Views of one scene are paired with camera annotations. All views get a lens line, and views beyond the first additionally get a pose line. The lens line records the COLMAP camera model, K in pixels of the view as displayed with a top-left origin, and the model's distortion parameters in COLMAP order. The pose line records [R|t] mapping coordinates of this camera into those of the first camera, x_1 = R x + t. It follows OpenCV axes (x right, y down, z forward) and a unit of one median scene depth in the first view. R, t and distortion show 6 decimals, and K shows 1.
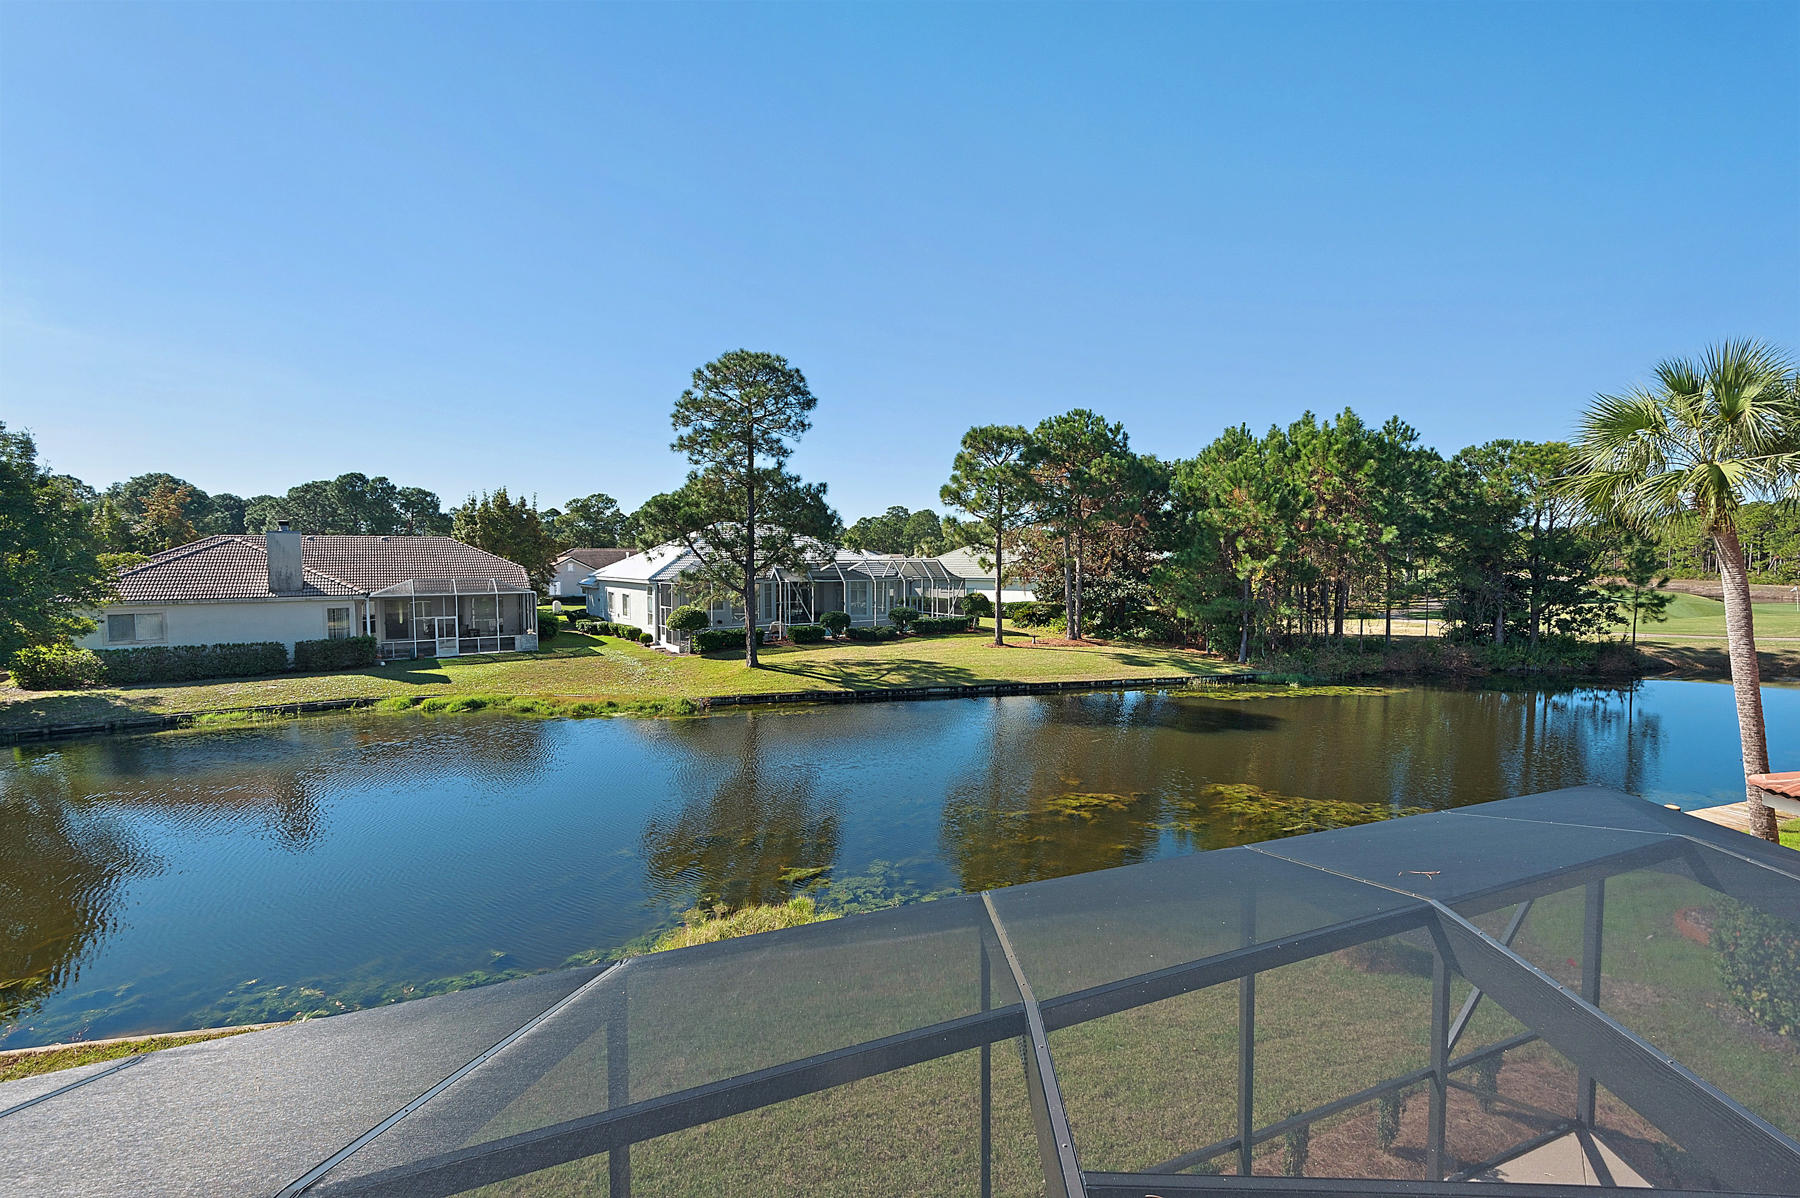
lens RADIAL K [[807.4, 0, 900.3], [0, 807.4, 606.2], [0, 0, 1]] dist [0.028984, -0.014954]
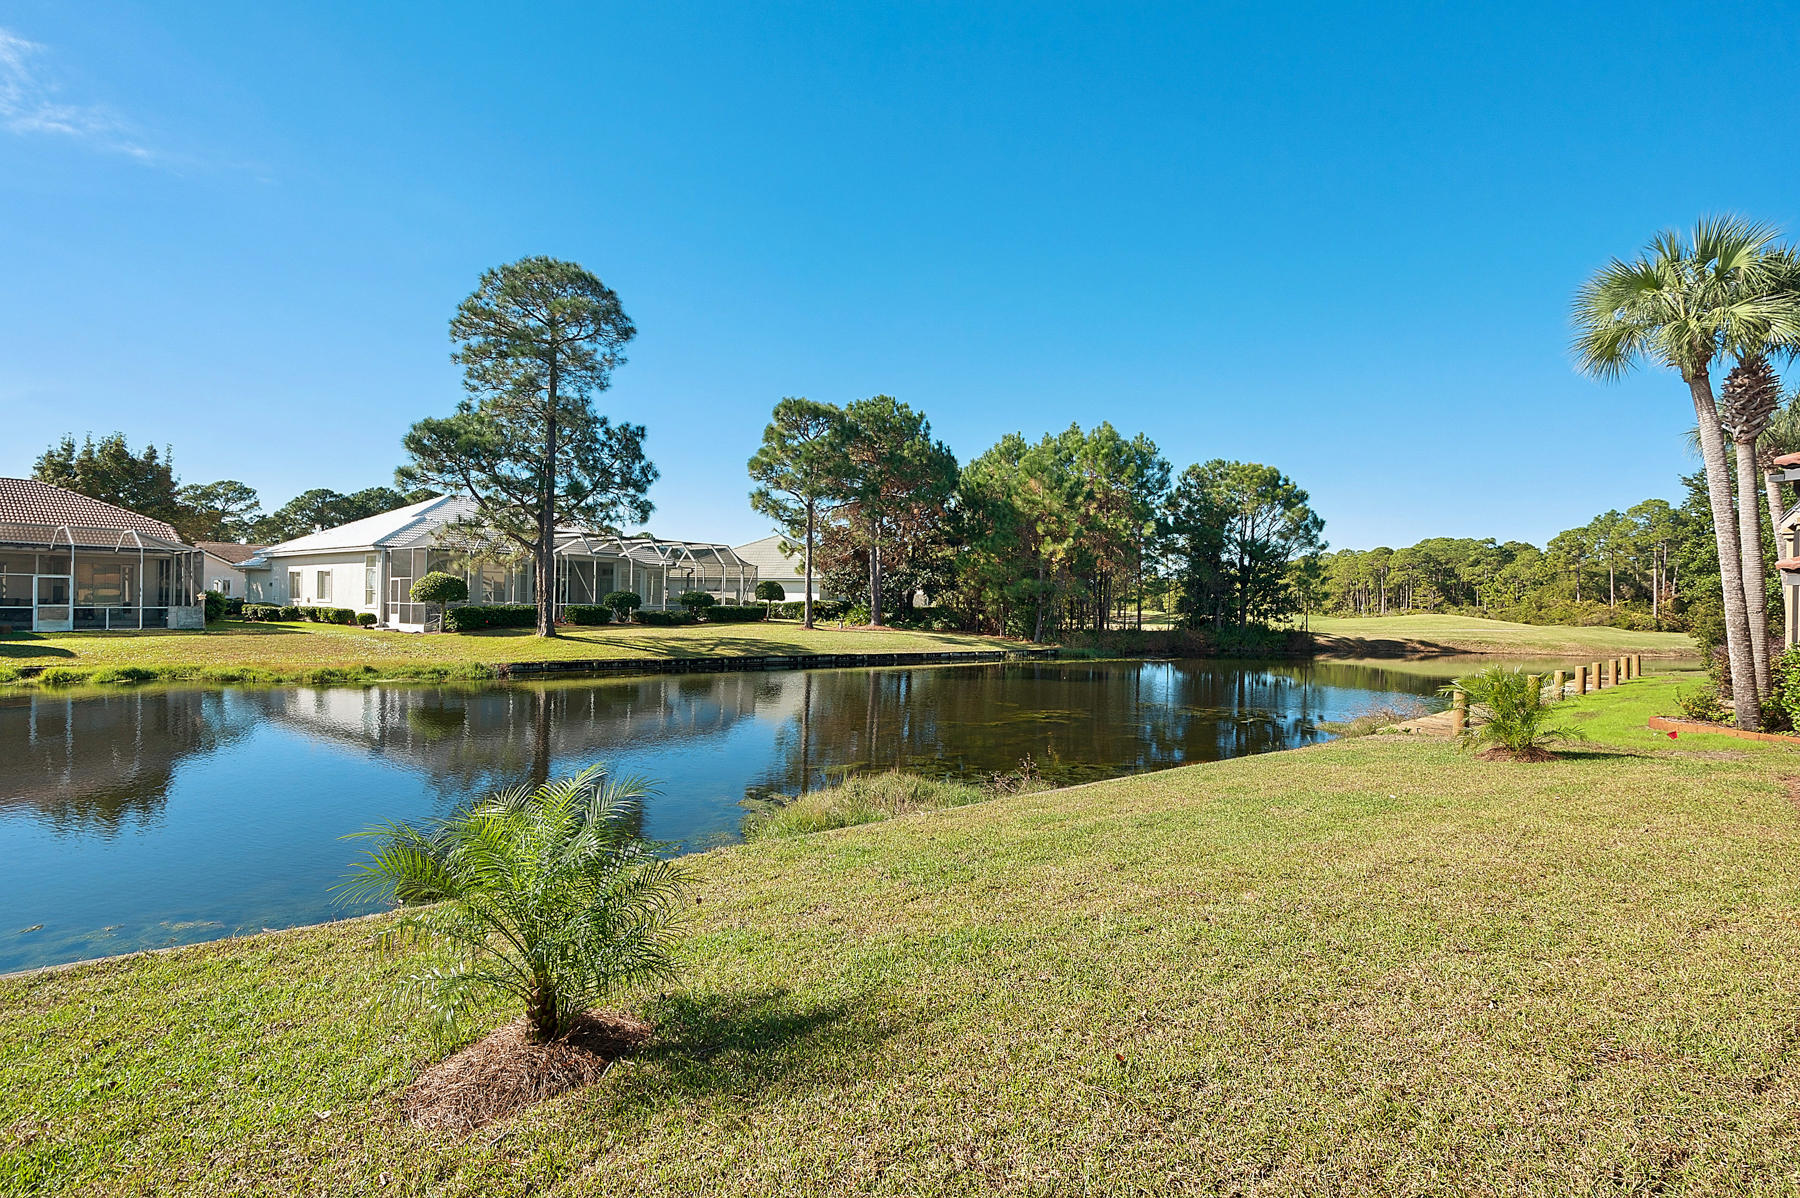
lens RADIAL K [[807.4, 0, 902.9], [0, 807.4, 597.0], [0, 0, 1]] dist [0.028984, -0.014954]
pose [[0.934024, 0.021071, 0.356587, -0.119764], [0.000340, 0.998206, -0.059875, 0.072299], [-0.357209, 0.056046, 0.932341, 0.075207]]
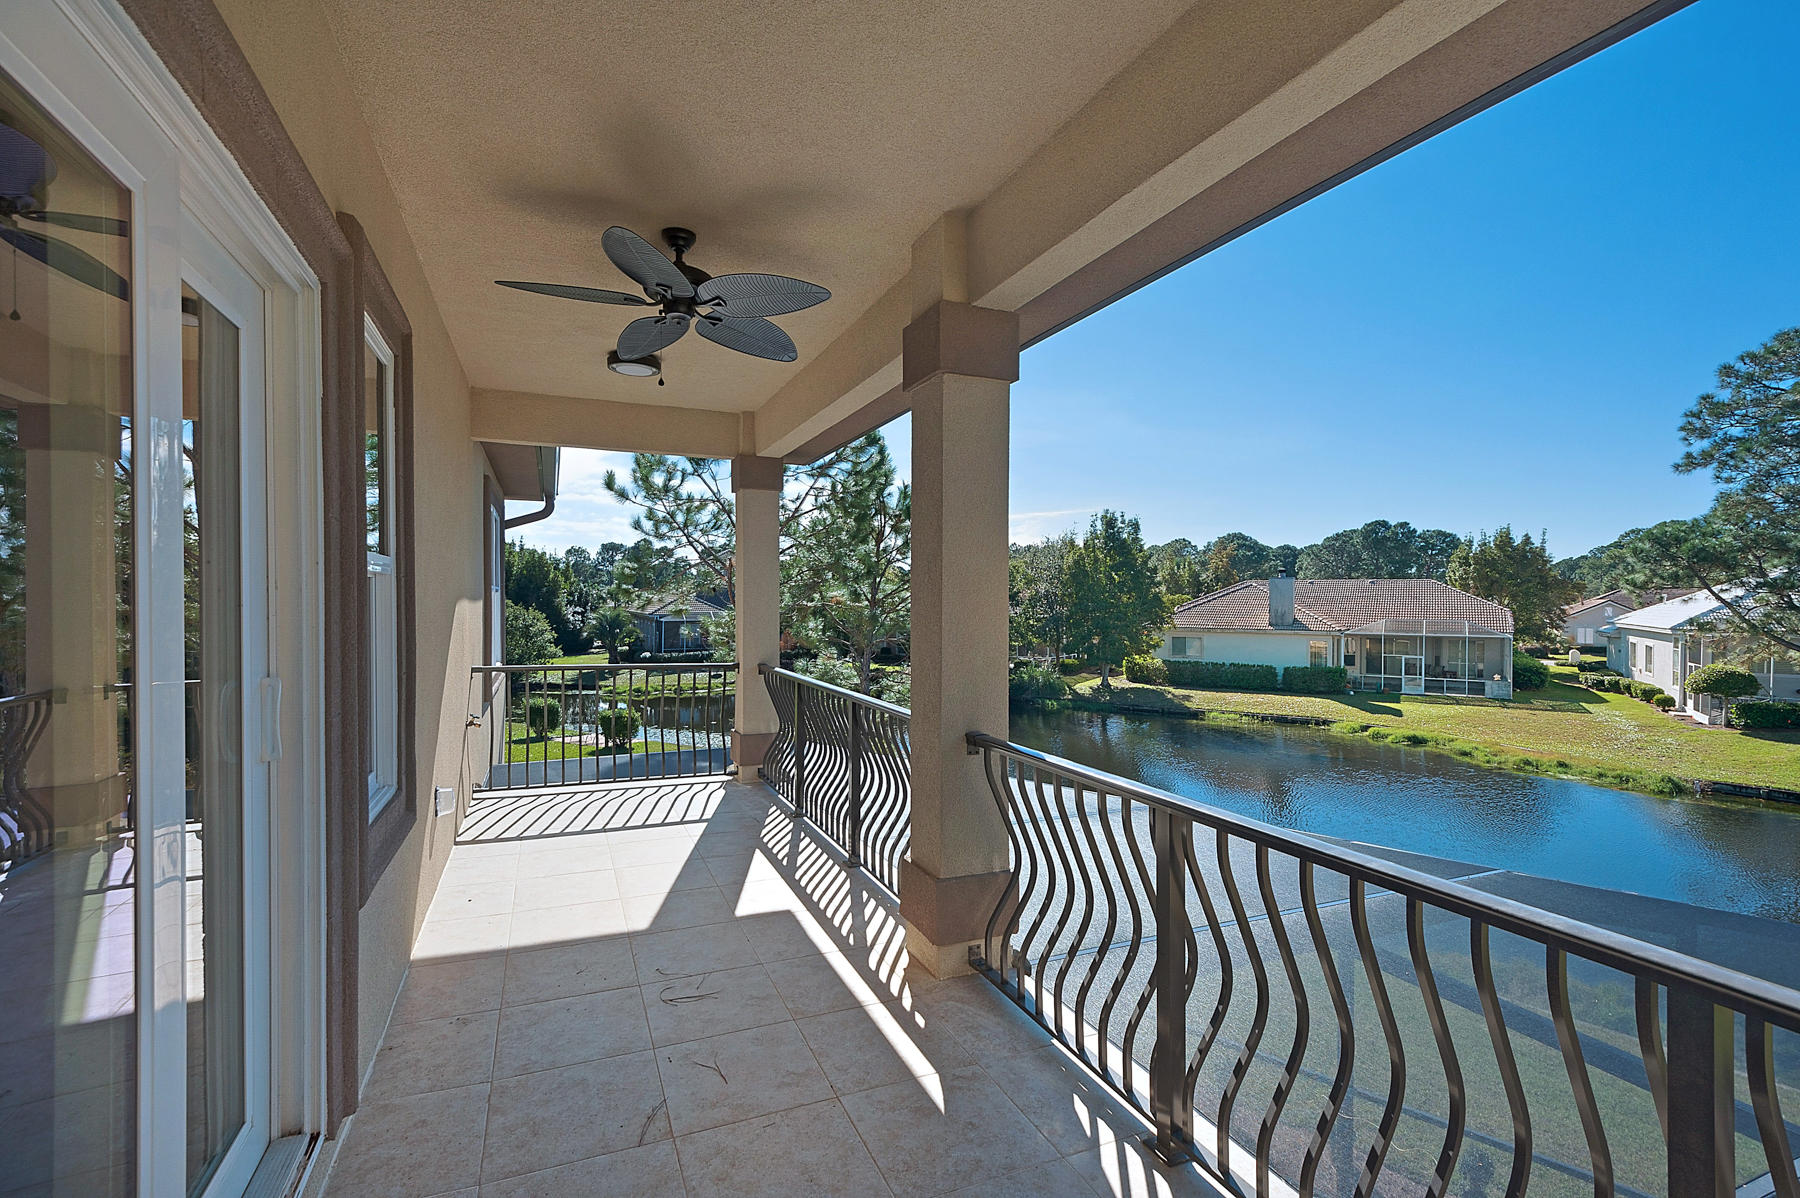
lens RADIAL K [[807.4, 0, 908.0], [0, 807.4, 594.1], [0, 0, 1]] dist [0.028984, -0.014954]
pose [[0.424057, 0.003359, -0.905629, 0.113358], [-0.062066, 0.997750, -0.025361, 0.000556], [0.903506, 0.066963, 0.423311, -0.035593]]
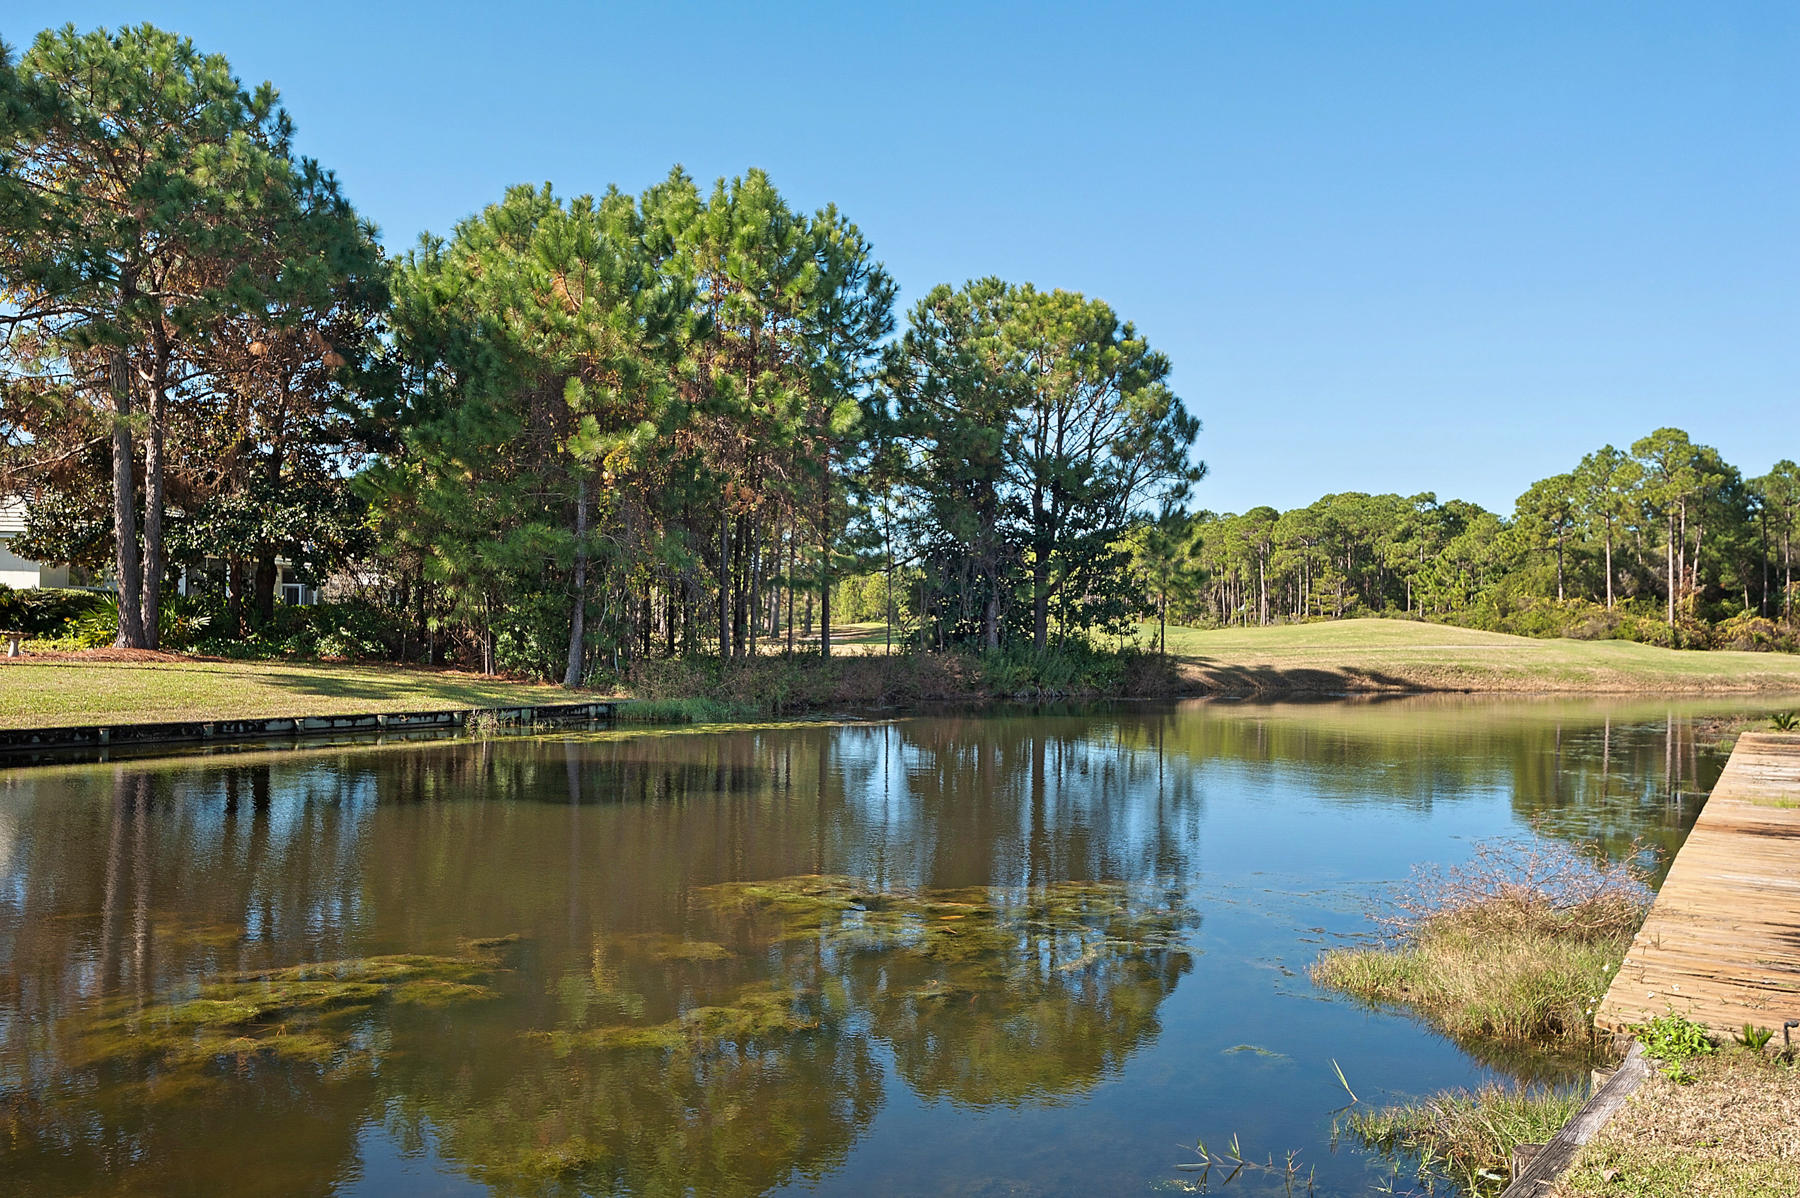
lens RADIAL K [[1560.6, 0, 908.0], [0, 1560.6, 614.2], [0, 0, 1]] dist [0.008367, 0.005934]
pose [[0.776359, 0.014947, 0.630113, 0.042384], [0.019436, 0.998676, -0.047637, 0.072986], [-0.629991, 0.049230, 0.775040, 0.254653]]
